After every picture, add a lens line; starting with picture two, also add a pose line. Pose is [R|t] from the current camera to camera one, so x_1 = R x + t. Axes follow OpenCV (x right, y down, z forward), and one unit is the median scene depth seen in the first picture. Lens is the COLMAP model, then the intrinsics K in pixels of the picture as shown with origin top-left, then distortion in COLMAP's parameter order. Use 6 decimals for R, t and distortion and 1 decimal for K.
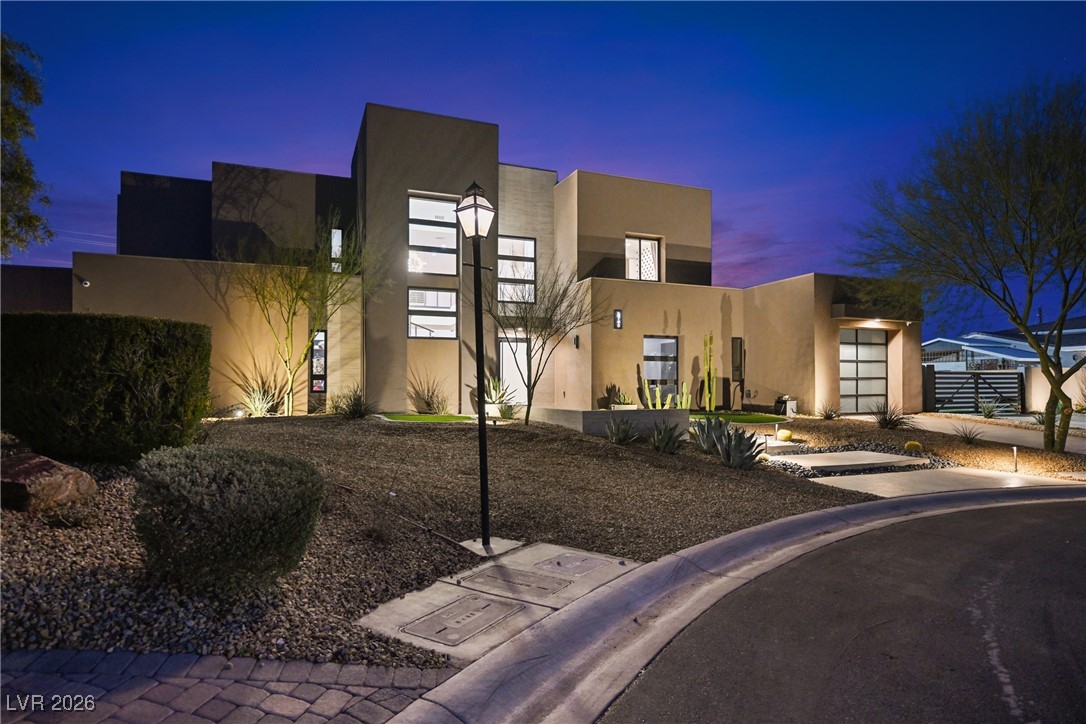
lens RADIAL K [[564.6, 0, 610.7], [0, 564.6, 376.5], [0, 0, 1]] dist [0.002287, 0.000082]
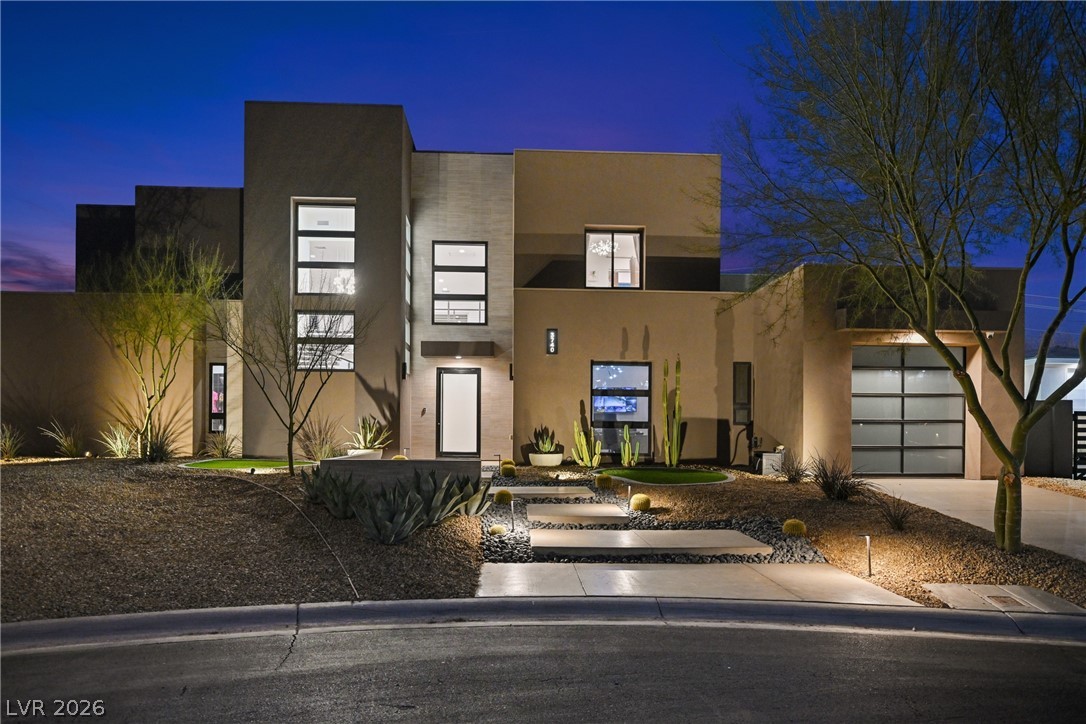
lens RADIAL K [[715.3, 0, 543.5], [0, 715.3, 429.0], [0, 0, 1]] dist [0.001195, 0.000315]
pose [[0.947293, 0.010305, -0.320202, 0.307859], [-0.004686, 0.999821, 0.018317, -0.001098], [0.320333, -0.015851, 0.947172, 0.081217]]
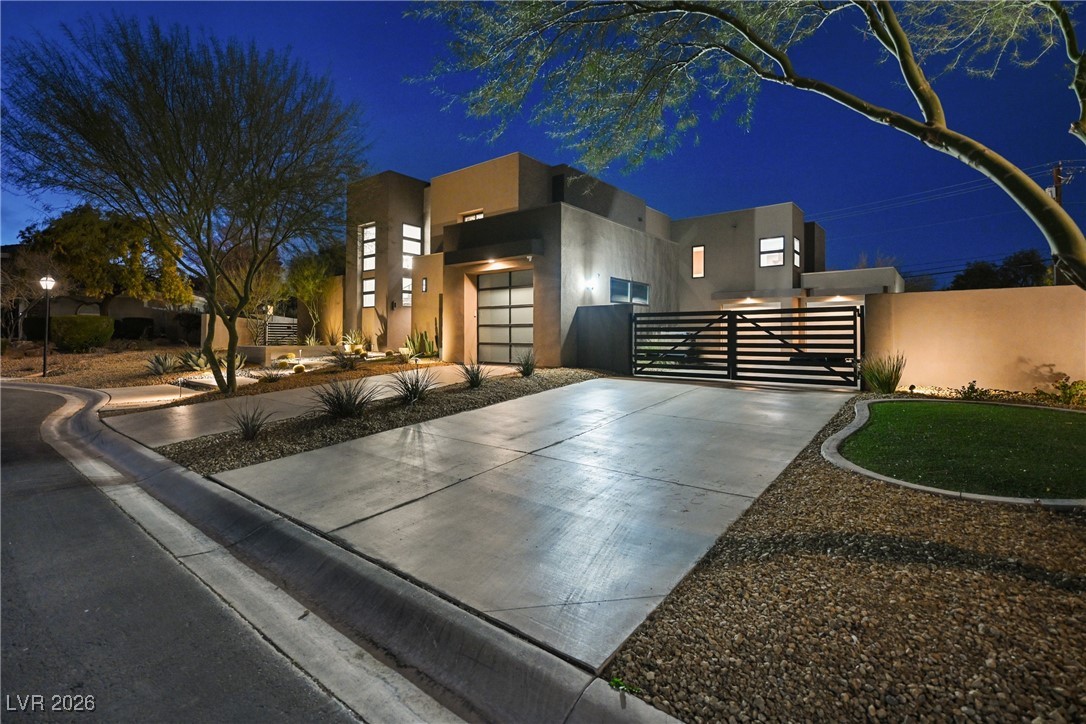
lens RADIAL K [[509.9, 0, 544.4], [0, 509.9, 333.4], [0, 0, 1]] dist [-0.000065, -0.000033]
pose [[0.465382, -0.004886, -0.885097, 1.211883], [0.009883, 0.999951, -0.000324, 0.017580], [0.885055, -0.008597, 0.465407, 0.675695]]
